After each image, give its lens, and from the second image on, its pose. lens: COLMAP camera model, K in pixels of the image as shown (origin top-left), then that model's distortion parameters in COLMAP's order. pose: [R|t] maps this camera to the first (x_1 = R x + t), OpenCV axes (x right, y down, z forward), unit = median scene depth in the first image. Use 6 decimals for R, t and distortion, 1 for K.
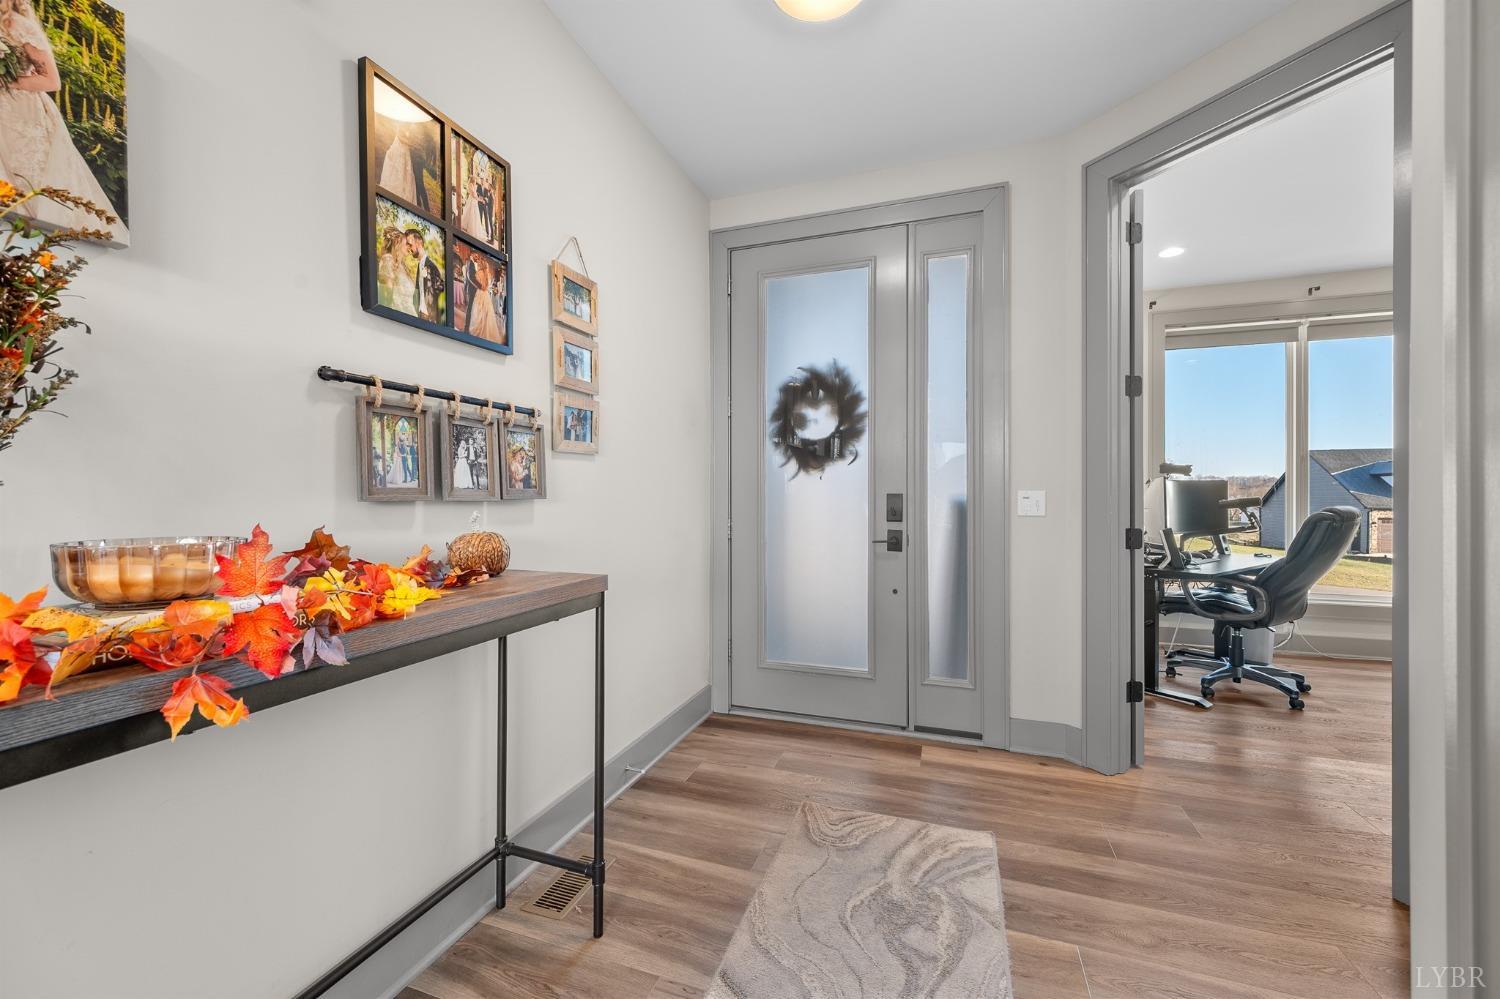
lens RADIAL K [[592.0, 0, 747.3], [0, 592.0, 498.5], [0, 0, 1]] dist [0.000126, -0.000082]
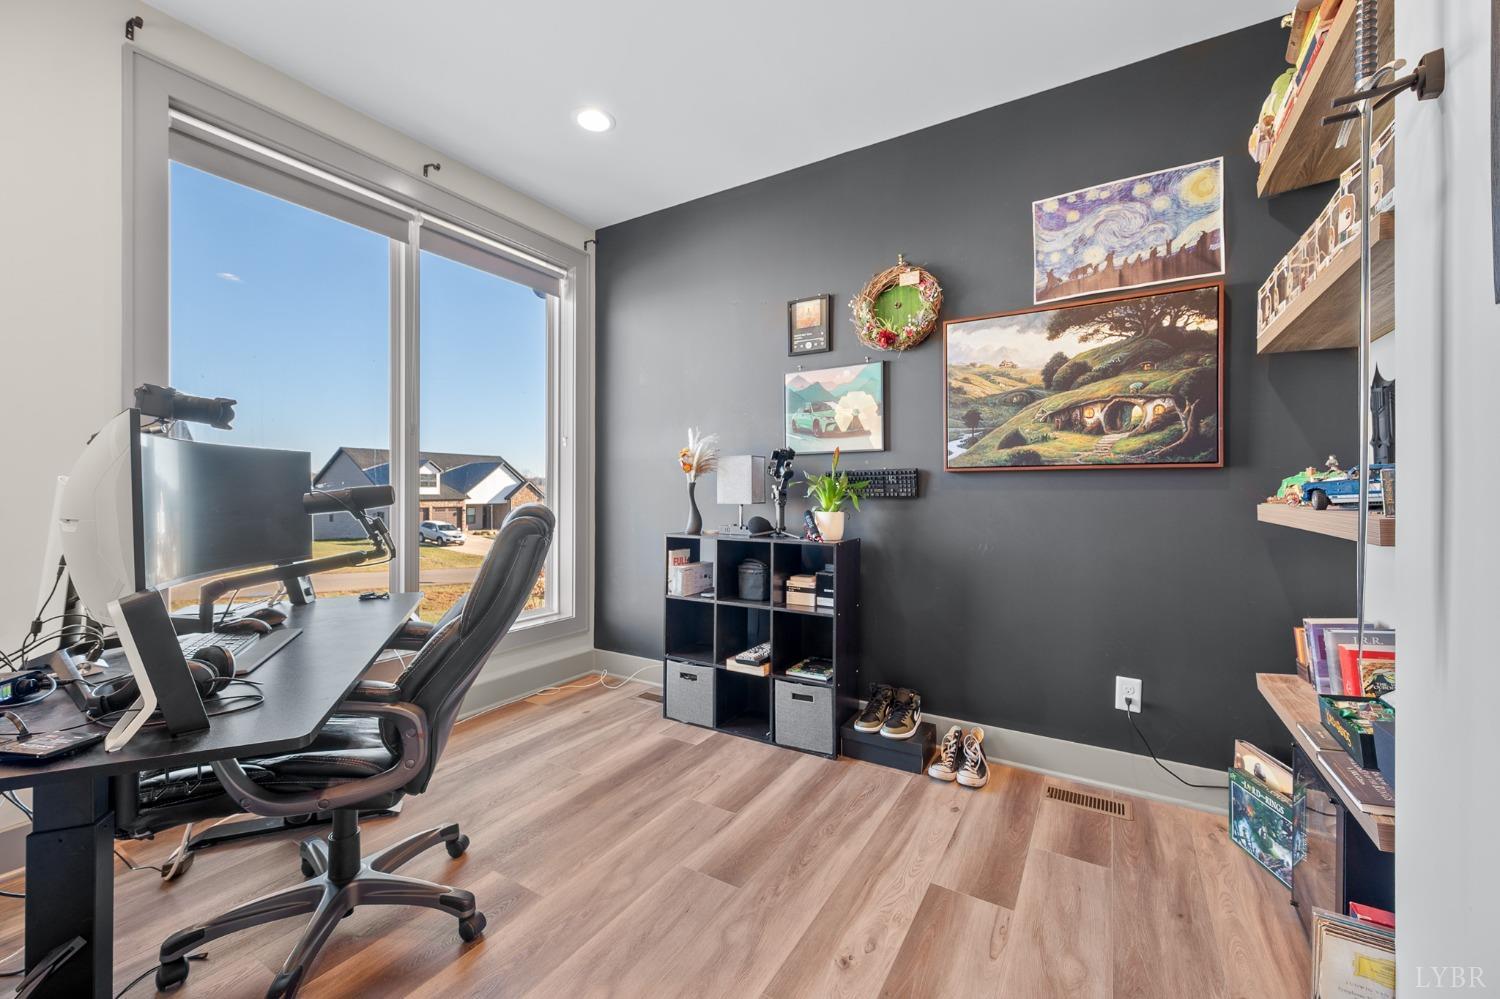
lens RADIAL K [[592.0, 0, 746.9], [0, 592.0, 494.9], [0, 0, 1]] dist [0.000126, -0.000082]
pose [[0.208902, -0.002869, 0.977932, 0.540592], [-0.001965, 0.999992, 0.003354, 0.003548], [-0.977935, -0.002623, 0.208895, 0.721714]]
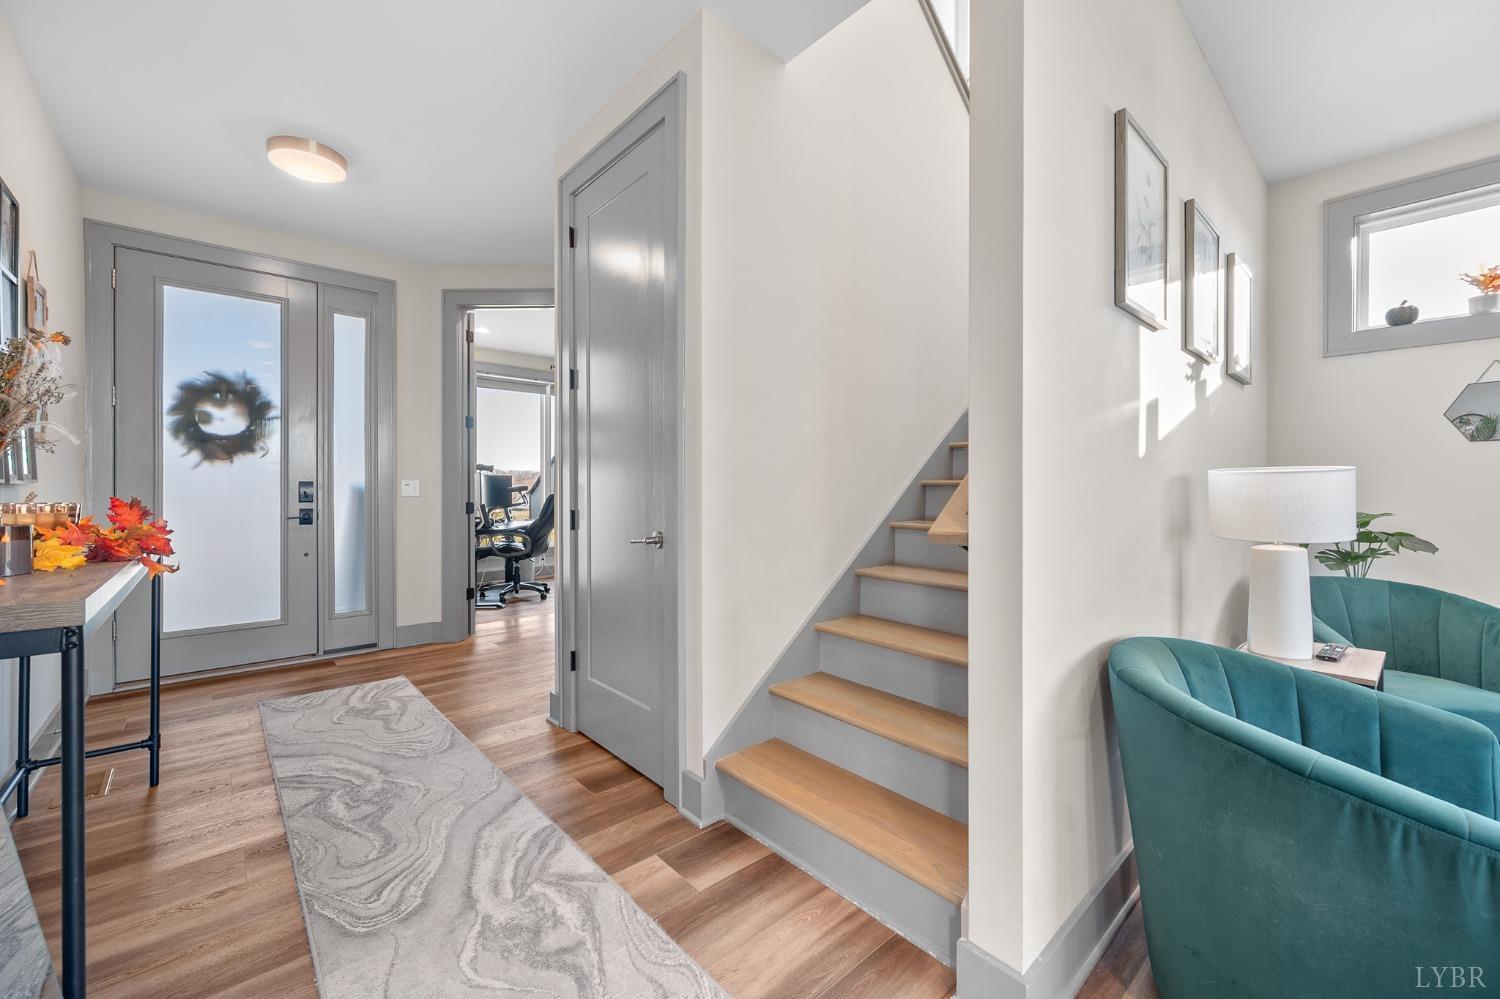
lens RADIAL K [[592.0, 0, 749.1], [0, 592.0, 492.2], [0, 0, 1]] dist [0.000126, -0.000082]
pose [[0.481744, -0.005439, 0.876295, -0.416467], [-0.003213, 0.999963, 0.007973, 0.001868], [-0.876306, -0.006657, 0.481709, -0.493450]]
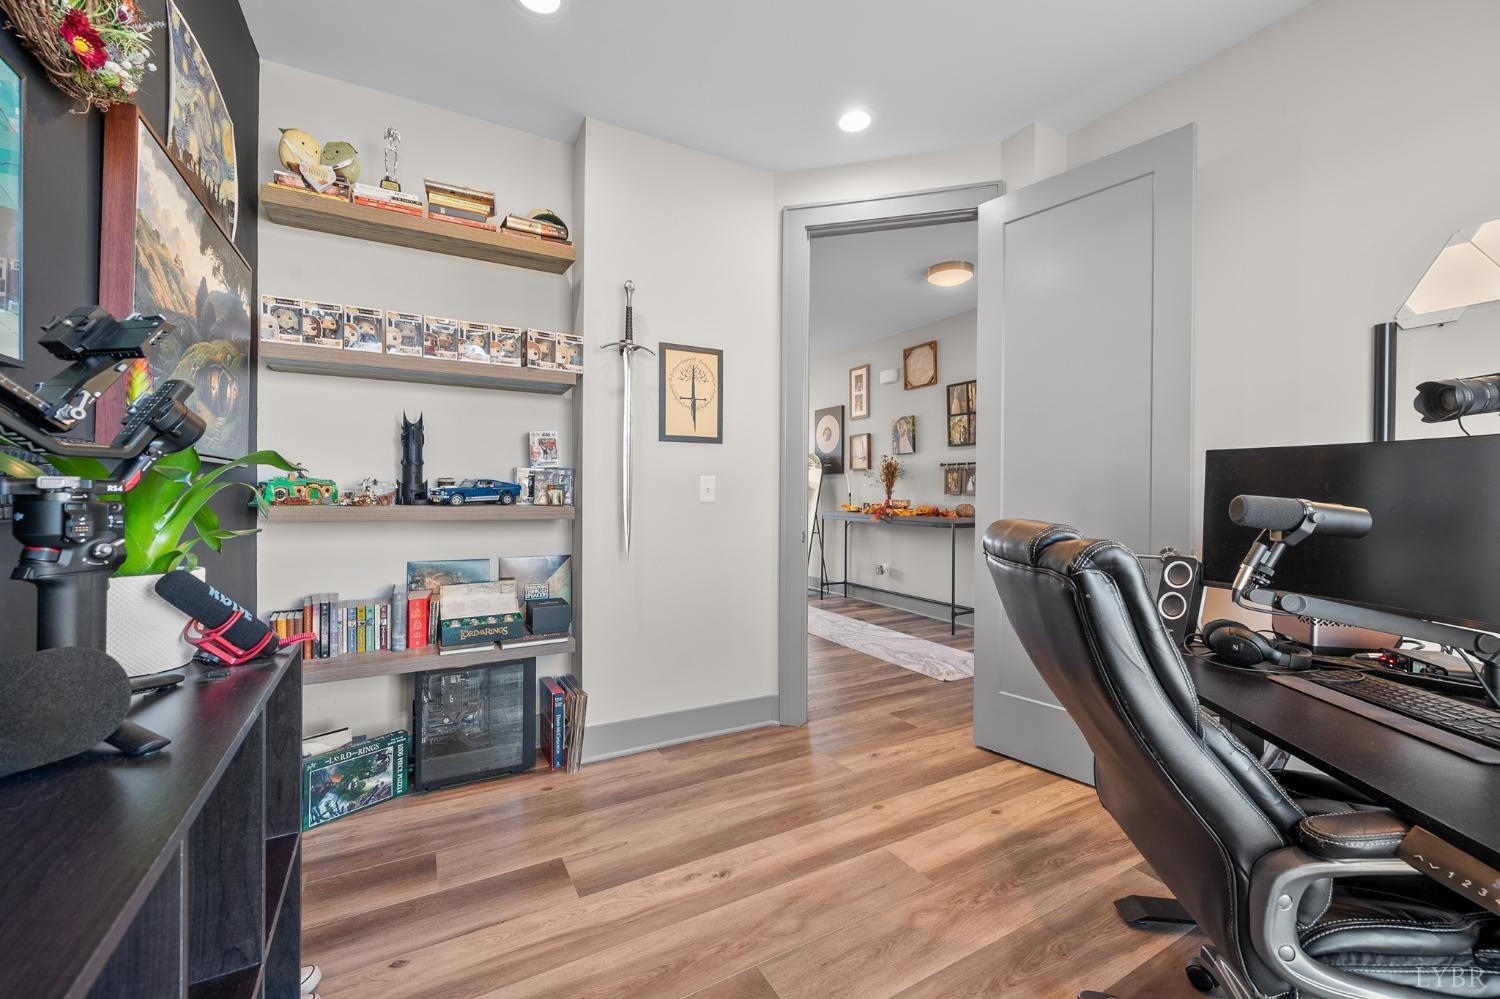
lens RADIAL K [[592.0, 0, 747.0], [0, 592.0, 493.8], [0, 0, 1]] dist [0.000126, -0.000082]
pose [[-0.660451, 0.001596, -0.750868, 1.422513], [-0.001907, 0.999991, 0.003804, -0.004159], [0.750867, 0.003944, -0.660442, 1.139229]]
